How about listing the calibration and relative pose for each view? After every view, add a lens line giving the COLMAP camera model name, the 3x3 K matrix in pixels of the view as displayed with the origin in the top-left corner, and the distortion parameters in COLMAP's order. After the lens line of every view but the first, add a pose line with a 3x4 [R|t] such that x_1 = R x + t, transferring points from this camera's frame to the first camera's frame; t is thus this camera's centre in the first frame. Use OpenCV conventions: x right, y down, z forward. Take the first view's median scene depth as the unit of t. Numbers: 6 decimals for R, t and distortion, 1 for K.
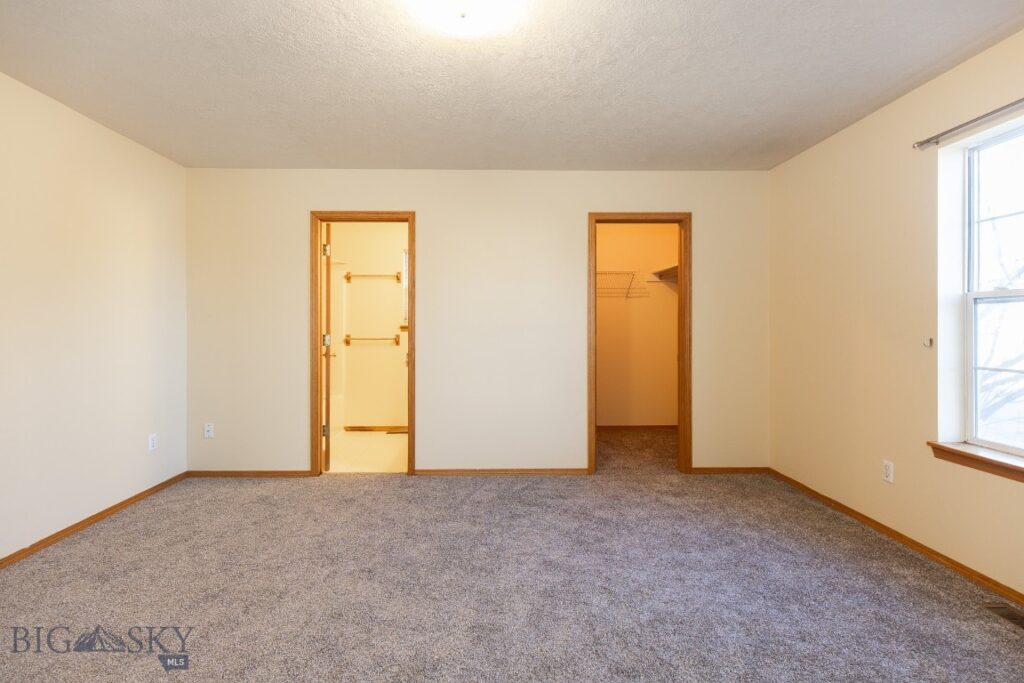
lens RADIAL K [[465.6, 0, 512.9], [0, 465.6, 332.6], [0, 0, 1]] dist [0.008166, -0.002014]
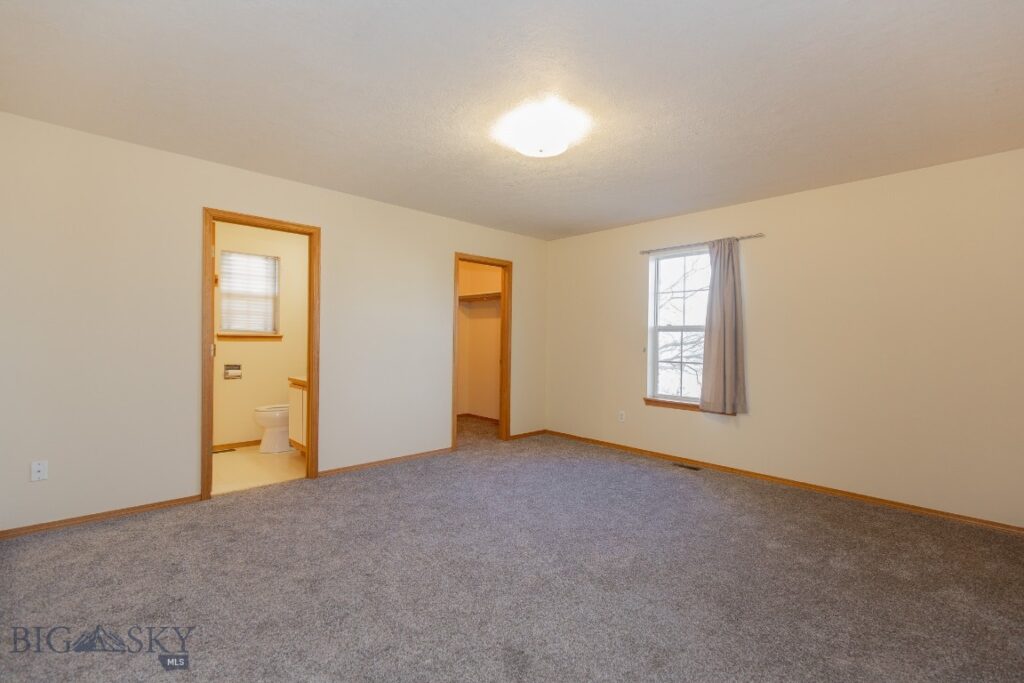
lens RADIAL K [[465.6, 0, 502.4], [0, 465.6, 341.5], [0, 0, 1]] dist [0.008166, -0.002014]
pose [[0.736252, 0.009663, 0.676638, -0.632771], [-0.001313, 0.999917, -0.012850, 0.011701], [-0.676706, 0.008573, 0.736204, -0.058767]]
